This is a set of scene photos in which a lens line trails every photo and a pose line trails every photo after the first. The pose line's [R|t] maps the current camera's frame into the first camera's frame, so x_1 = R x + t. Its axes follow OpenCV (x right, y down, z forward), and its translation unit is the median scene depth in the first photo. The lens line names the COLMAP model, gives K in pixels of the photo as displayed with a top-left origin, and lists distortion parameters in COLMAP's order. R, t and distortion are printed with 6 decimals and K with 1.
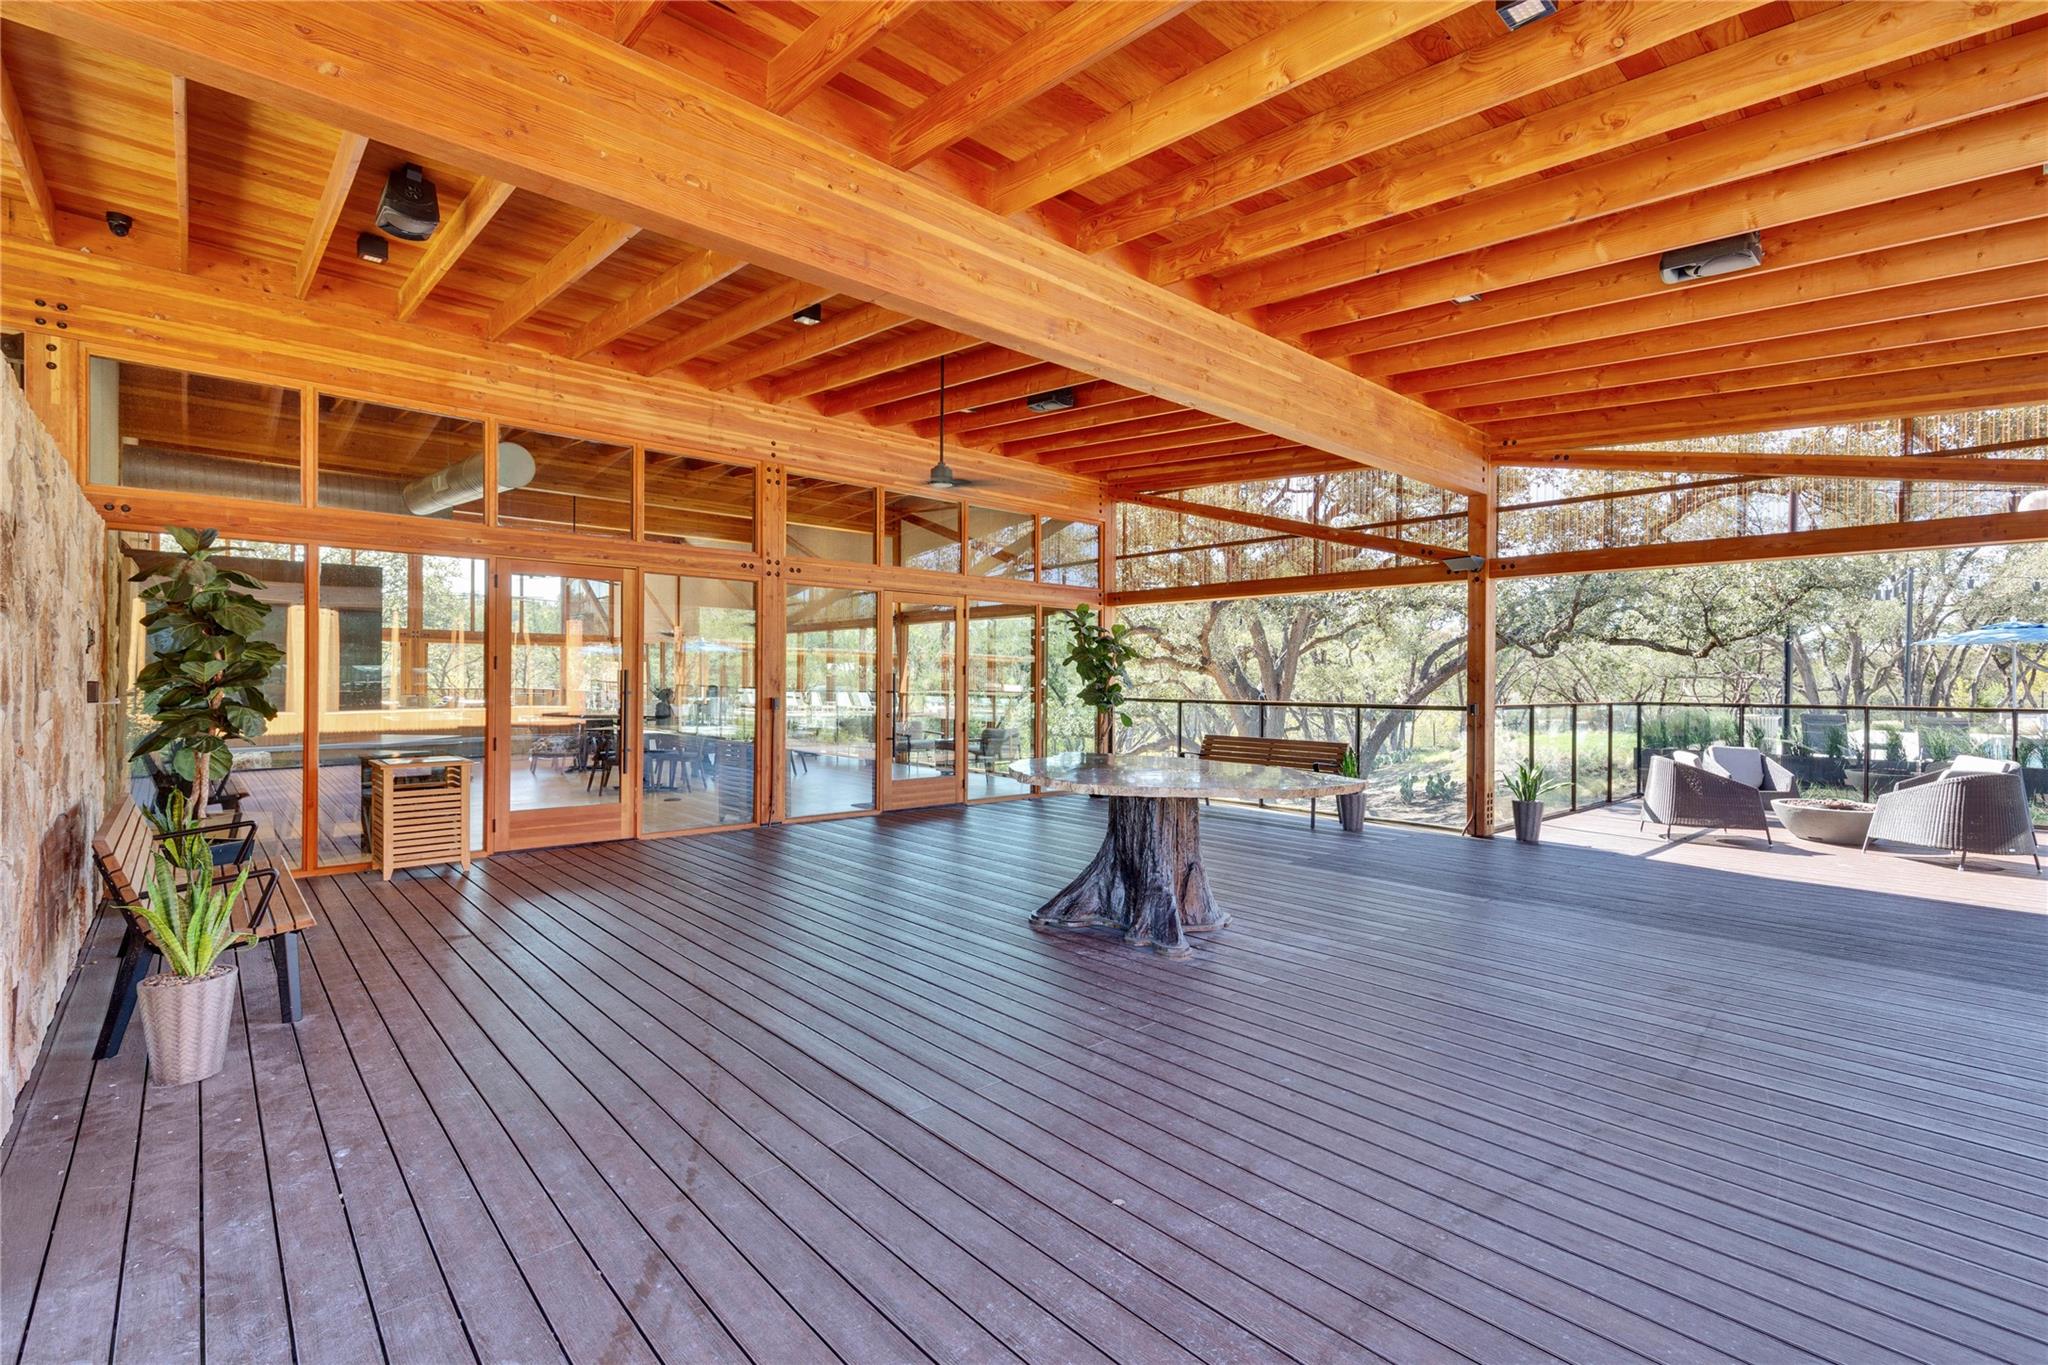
lens RADIAL K [[932.9, 0, 1024.0], [0, 932.9, 682.5], [0, 0, 1]] dist [-0.000996, -0.000303]
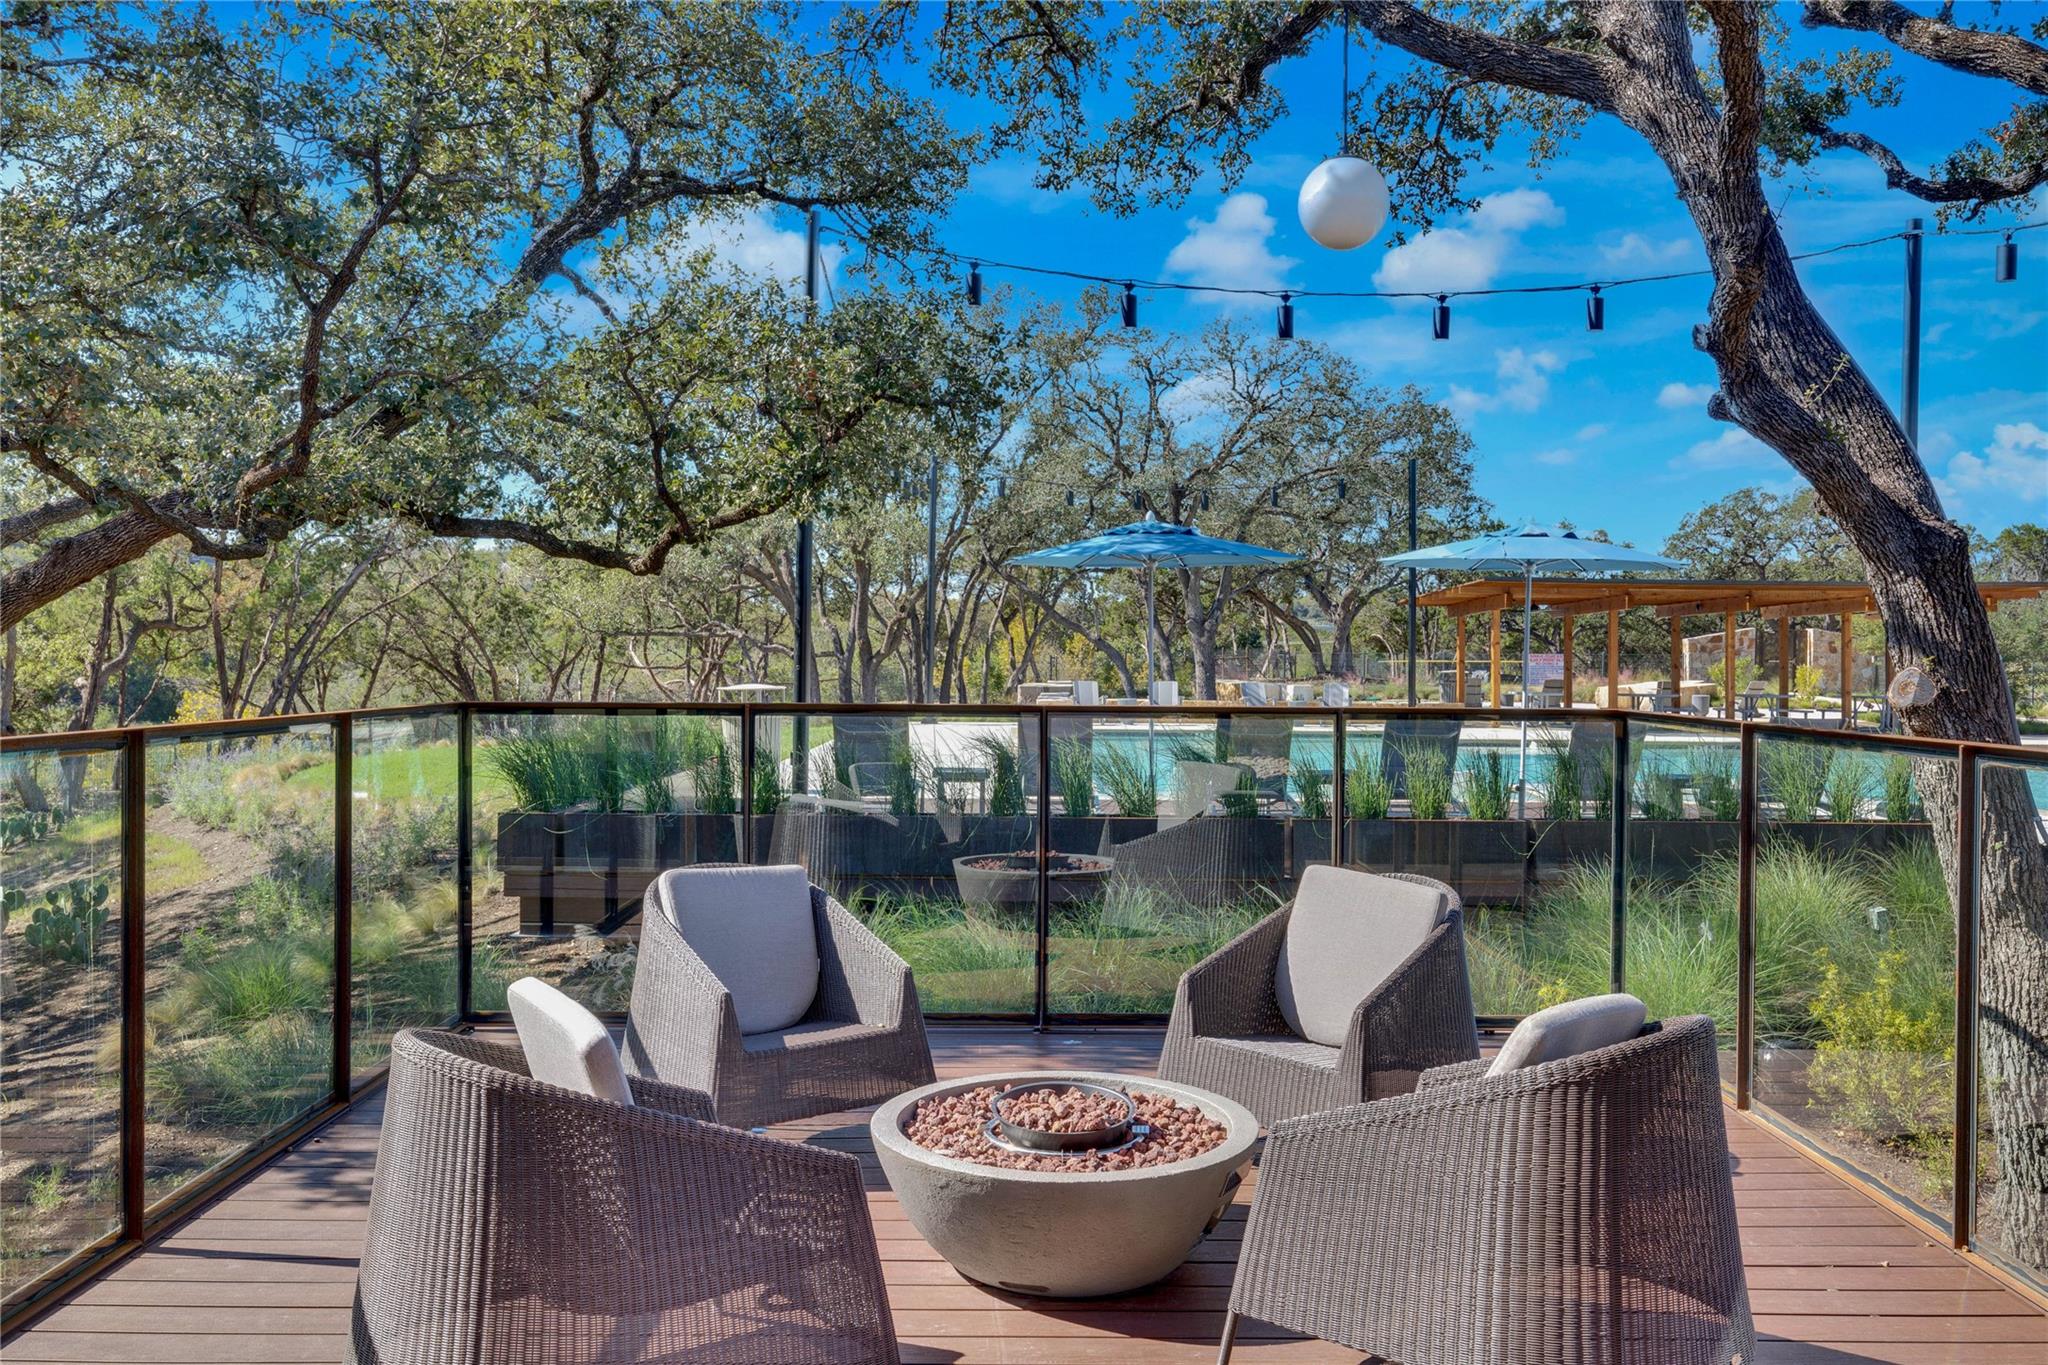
lens RADIAL K [[1621.8, 0, 1024.0], [0, 1621.8, 682.5], [0, 0, 1]] dist [0.003306, -0.000478]
pose [[0.660254, -0.014307, 0.750907, 0.334270], [-0.003855, 0.999741, 0.022438, 0.001753], [-0.751033, -0.017710, 0.660027, 0.452268]]
